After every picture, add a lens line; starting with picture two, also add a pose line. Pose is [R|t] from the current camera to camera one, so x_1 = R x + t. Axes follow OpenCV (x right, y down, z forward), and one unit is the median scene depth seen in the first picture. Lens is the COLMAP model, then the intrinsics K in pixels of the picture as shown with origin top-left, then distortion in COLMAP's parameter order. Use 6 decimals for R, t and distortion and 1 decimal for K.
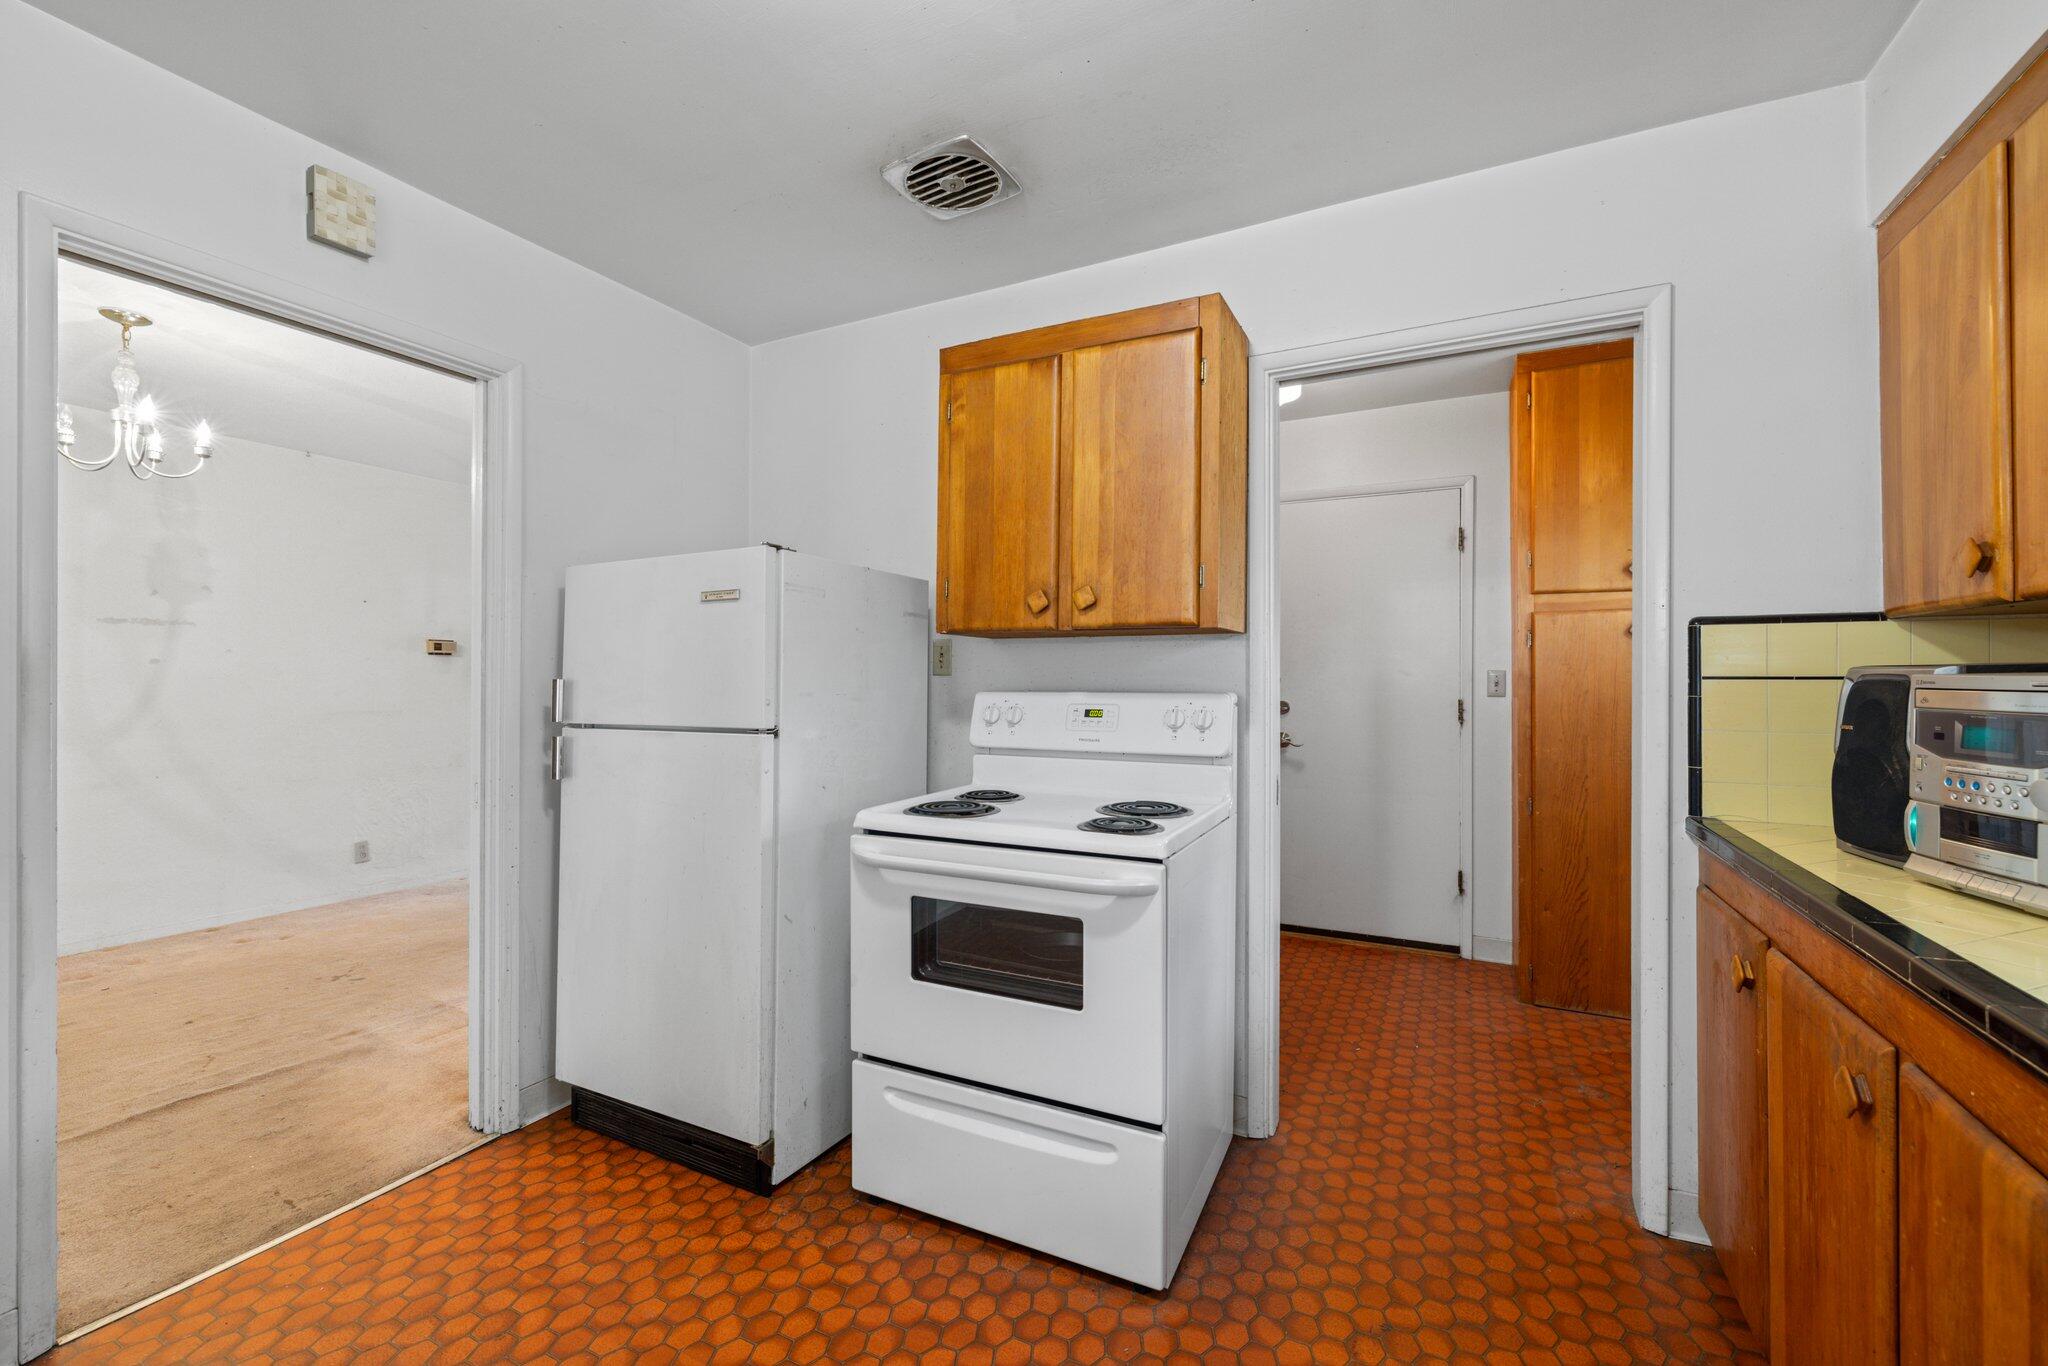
lens RADIAL K [[858.0, 0, 1026.8], [0, 858.0, 669.7], [0, 0, 1]] dist [0.001653, -0.000089]
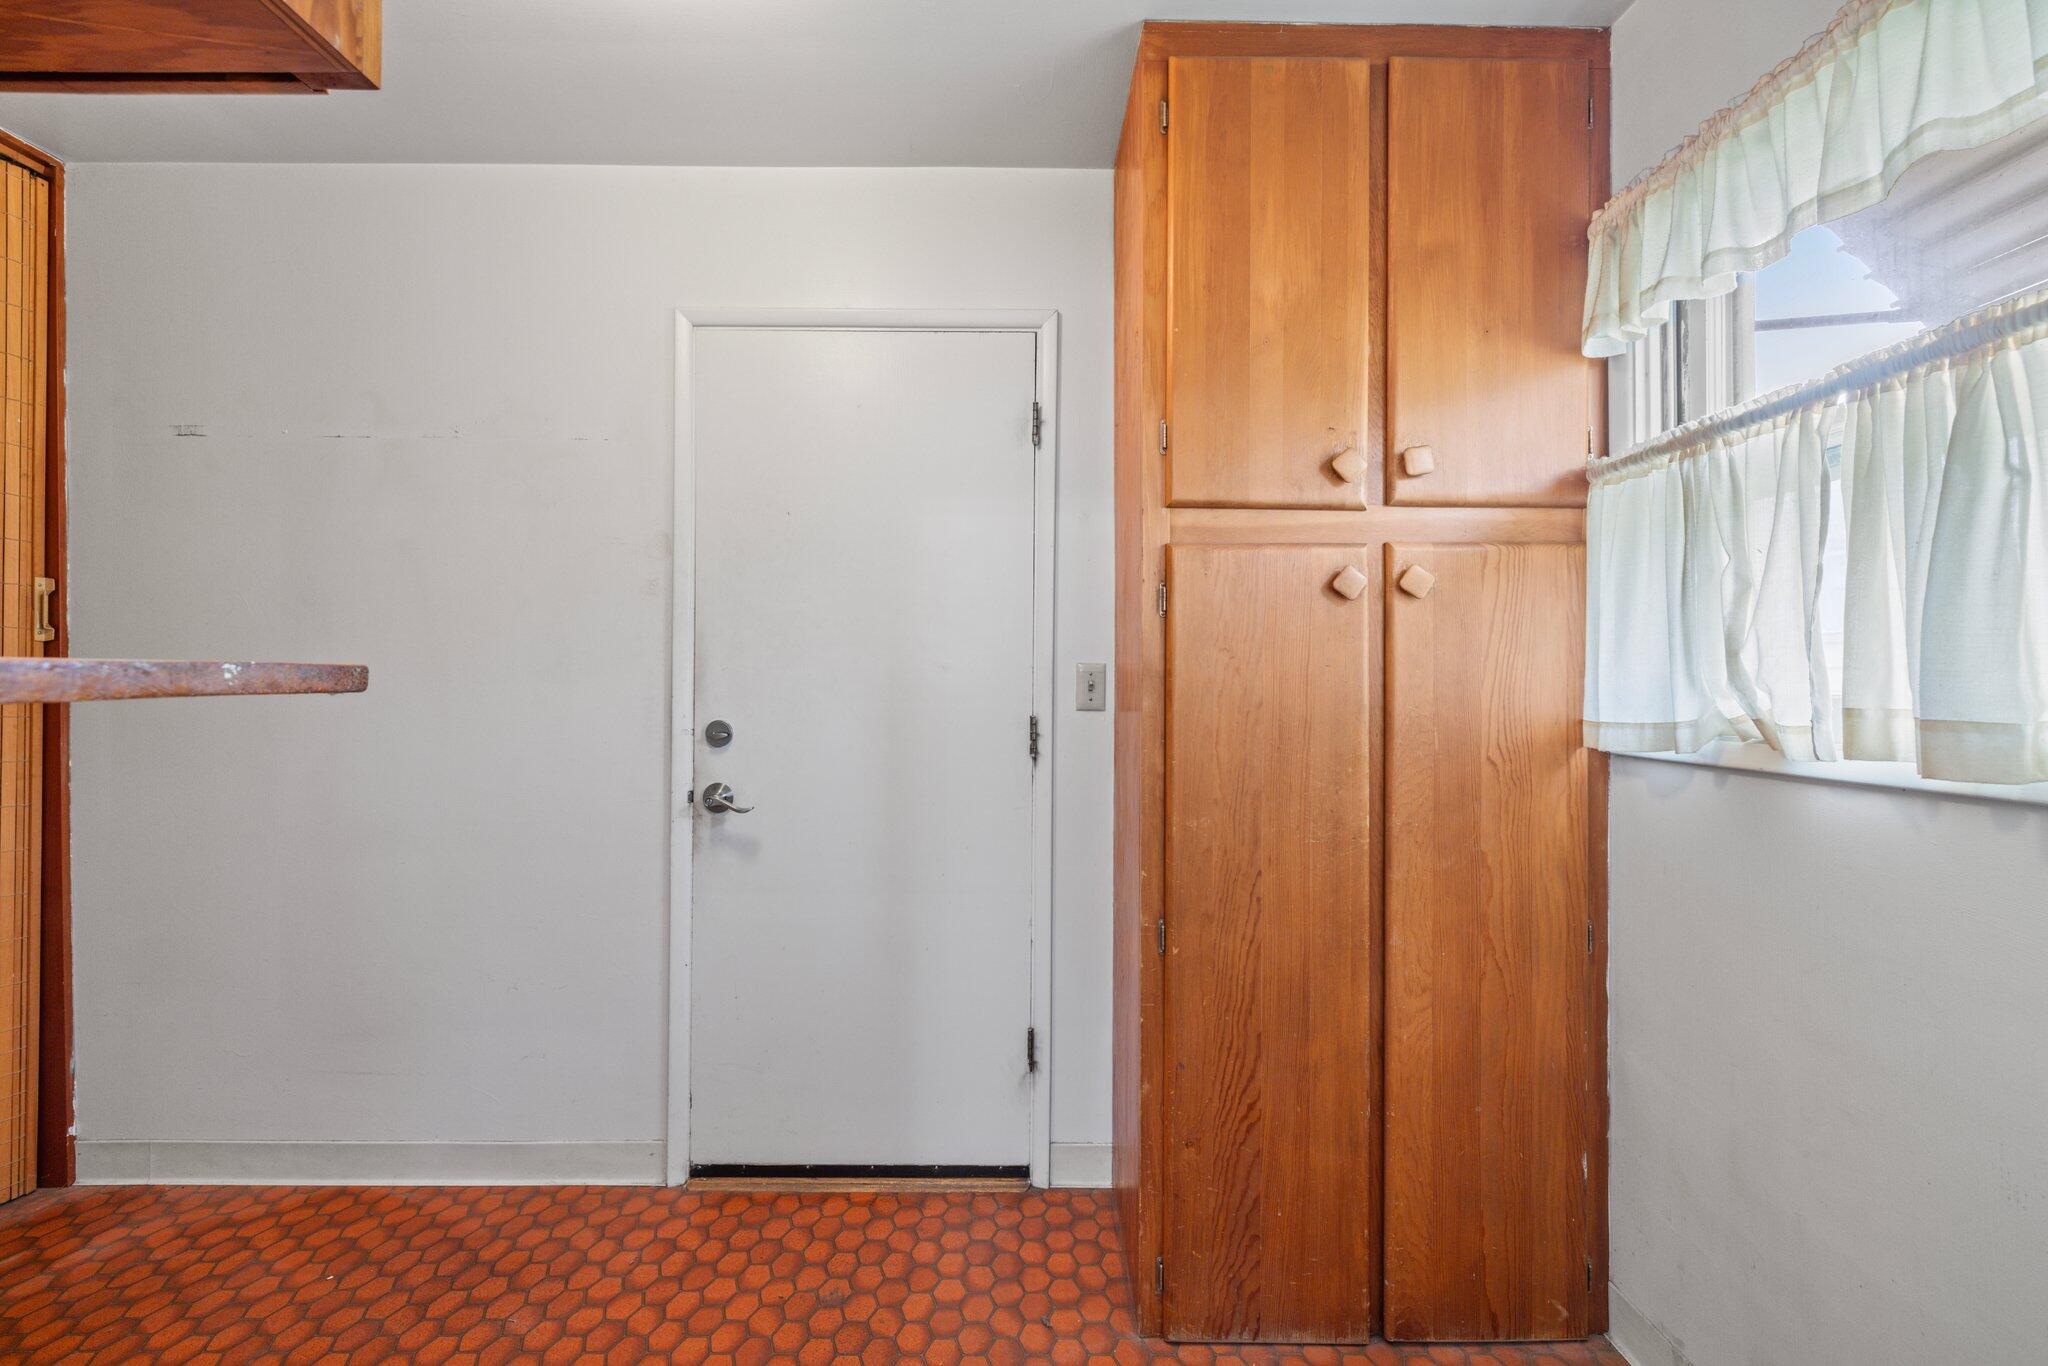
lens RADIAL K [[858.0, 0, 1025.6], [0, 858.0, 677.1], [0, 0, 1]] dist [0.001653, -0.000089]
pose [[0.892188, 0.003684, 0.451650, 0.288395], [-0.006230, 0.999972, 0.004149, 0.008059], [-0.451622, -0.006515, 0.892185, 0.585551]]
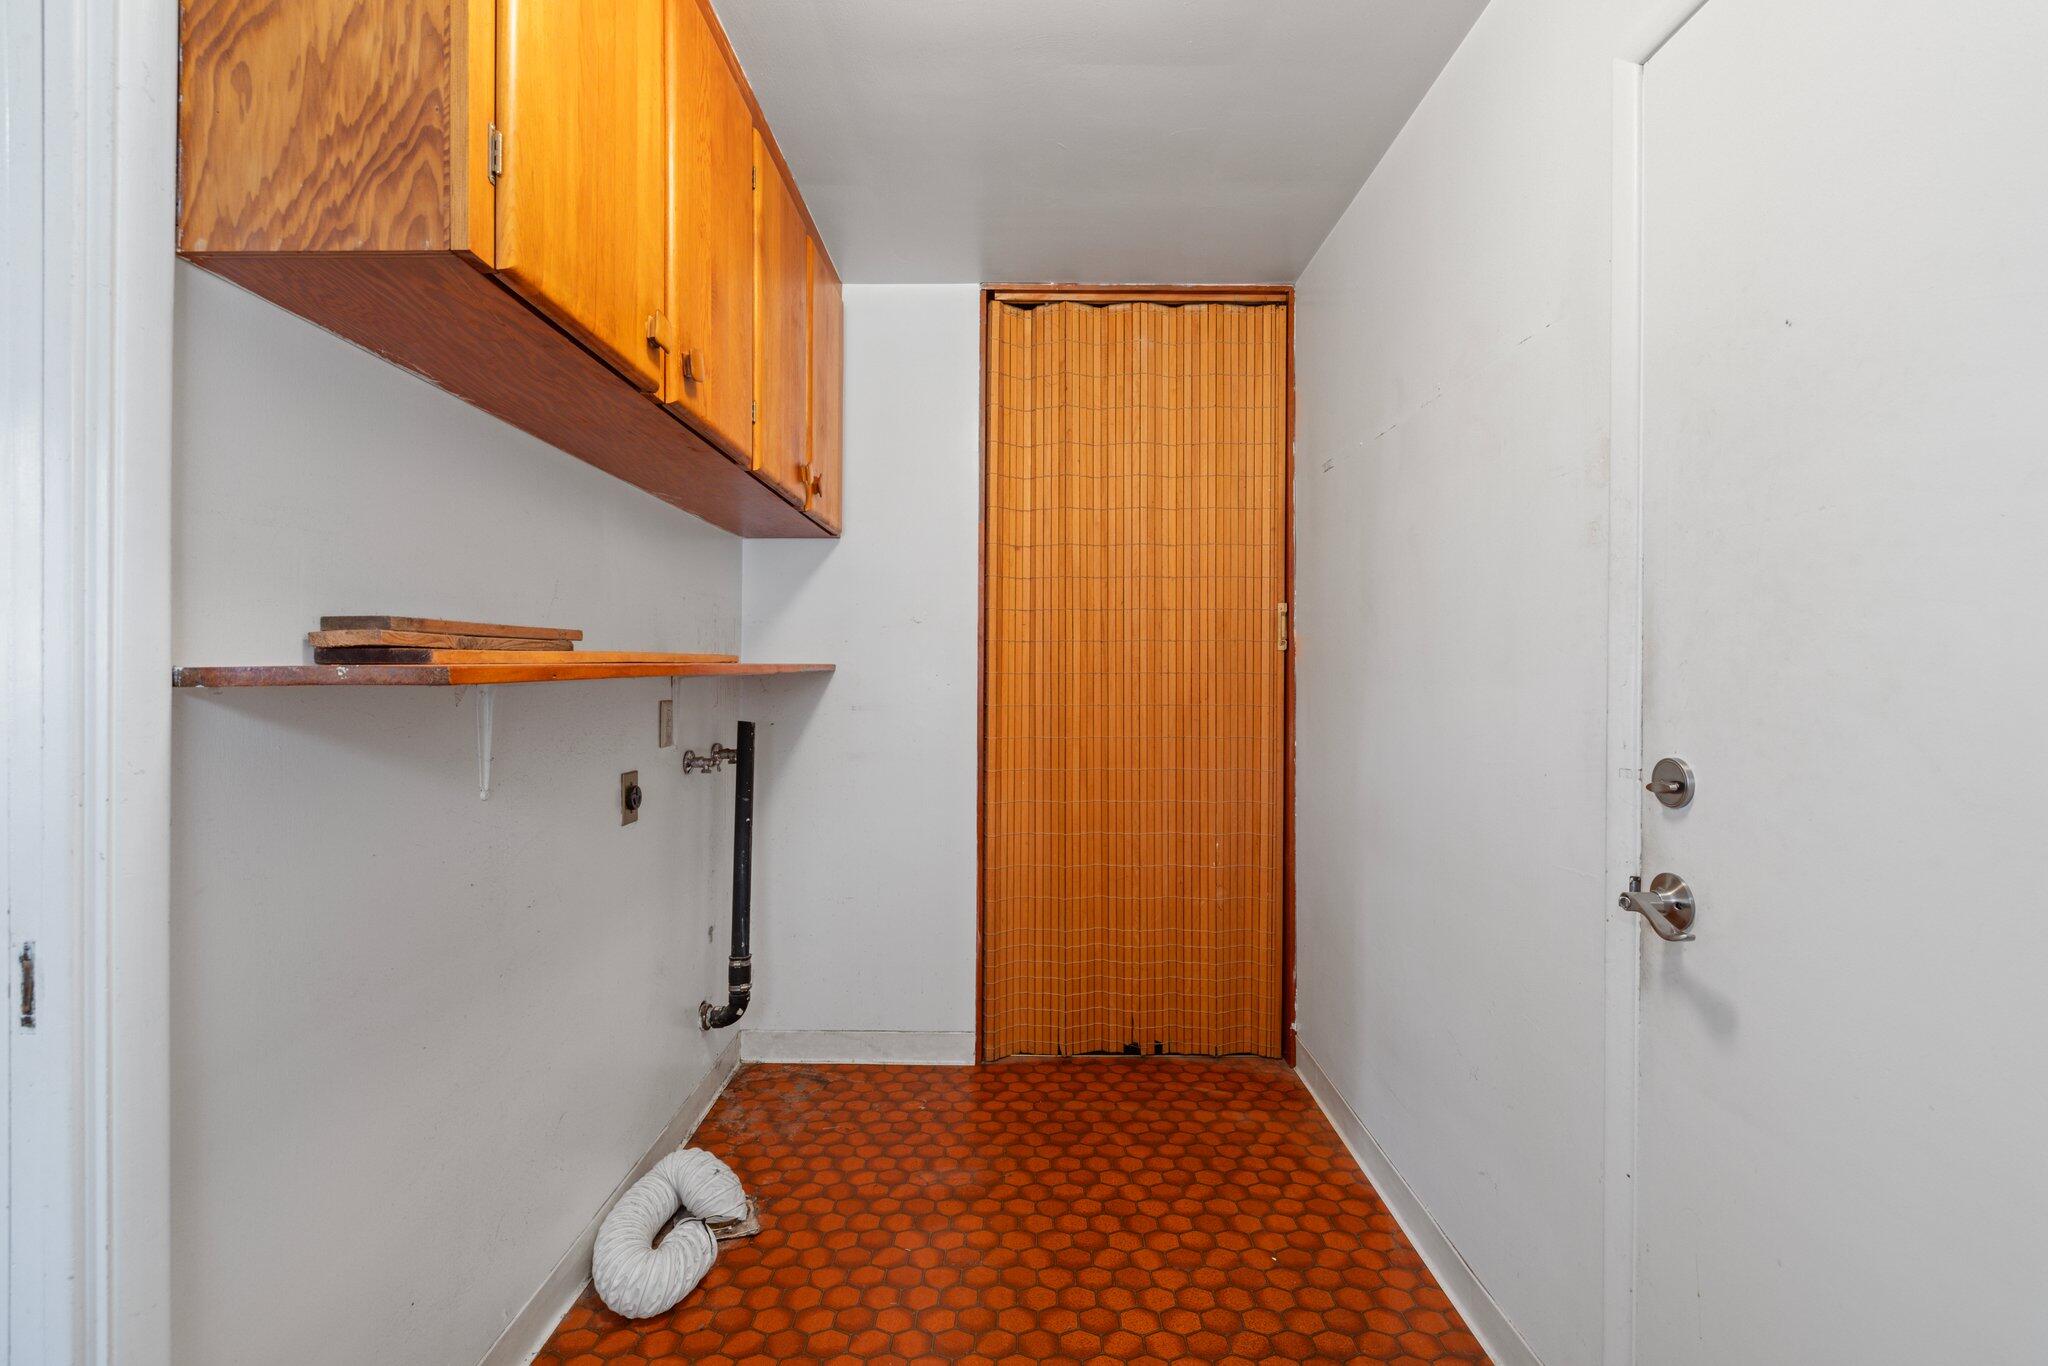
lens RADIAL K [[858.0, 0, 1020.7], [0, 858.0, 672.3], [0, 0, 1]] dist [0.001653, -0.000089]
pose [[0.432608, 0.000270, -0.901582, 0.570188], [0.003020, 0.999994, 0.001749, 0.008302], [0.901577, -0.003479, 0.432604, 0.869671]]
